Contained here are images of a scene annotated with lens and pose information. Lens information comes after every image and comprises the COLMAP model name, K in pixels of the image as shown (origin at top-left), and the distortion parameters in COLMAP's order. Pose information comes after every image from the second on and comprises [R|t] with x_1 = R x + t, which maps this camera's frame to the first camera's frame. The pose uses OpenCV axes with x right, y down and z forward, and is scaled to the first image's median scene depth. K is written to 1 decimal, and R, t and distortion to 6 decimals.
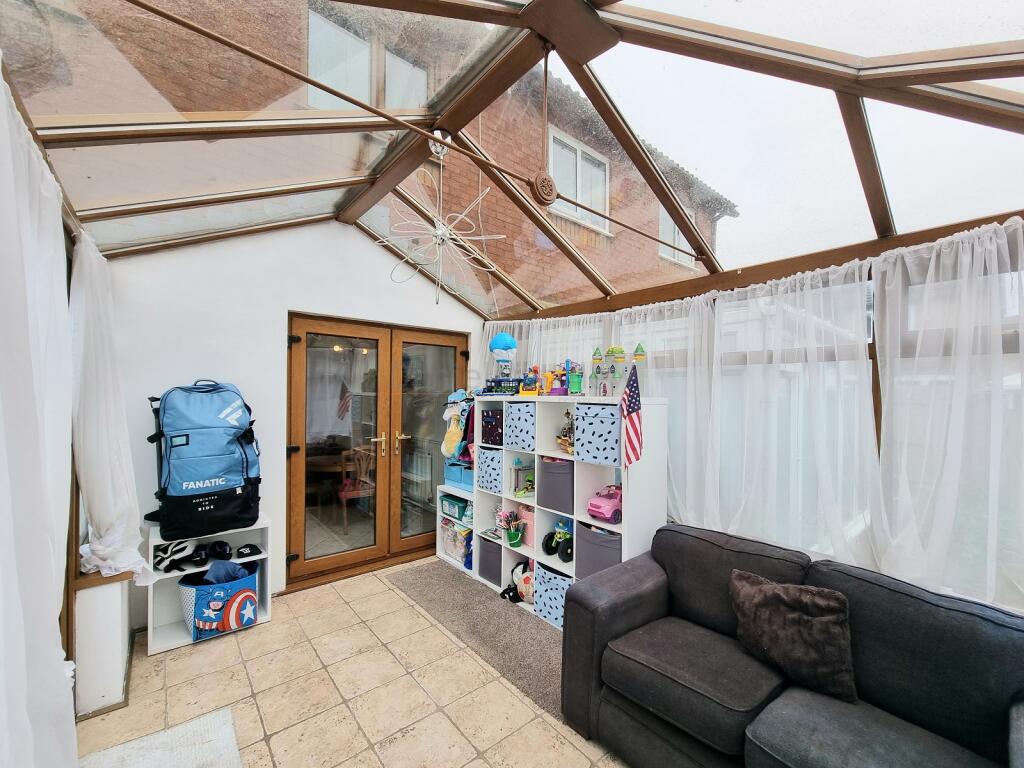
lens RADIAL K [[421.3, 0, 516.5], [0, 421.3, 397.1], [0, 0, 1]] dist [-0.002305, 0.000303]
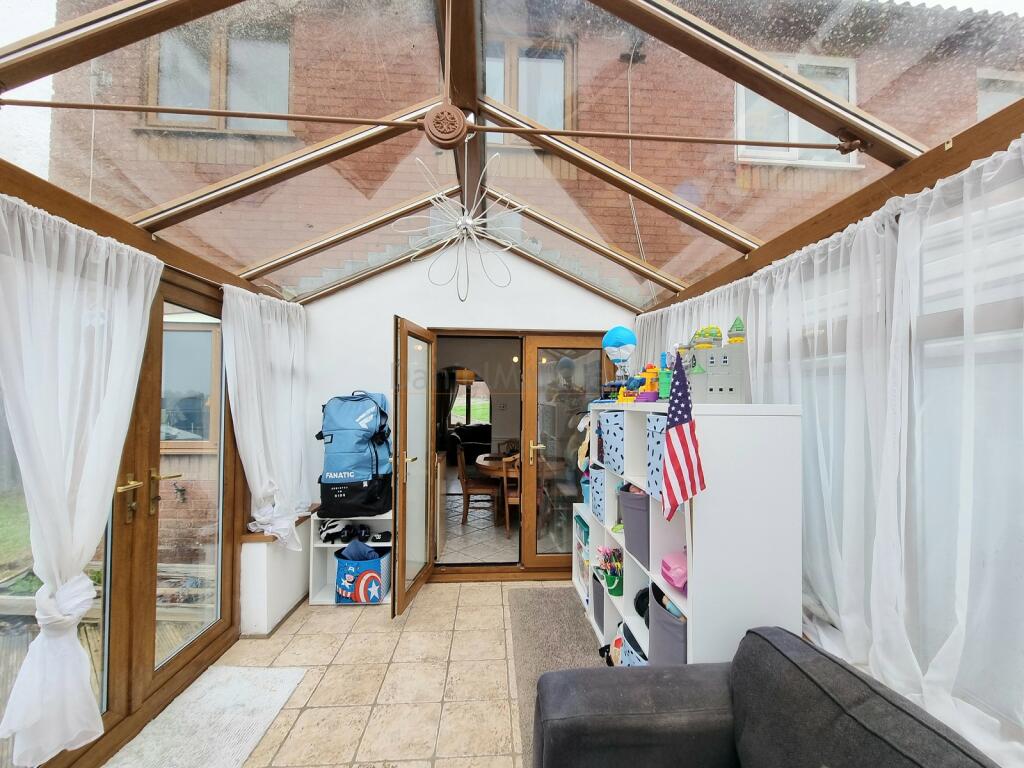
lens RADIAL K [[421.3, 0, 516.5], [0, 421.3, 397.1], [0, 0, 1]] dist [-0.002305, 0.000303]
pose [[0.807254, -0.011767, -0.590086, 0.379263], [-0.002166, 0.999735, -0.022900, 0.005176], [0.590200, 0.019764, 0.807015, 0.296082]]
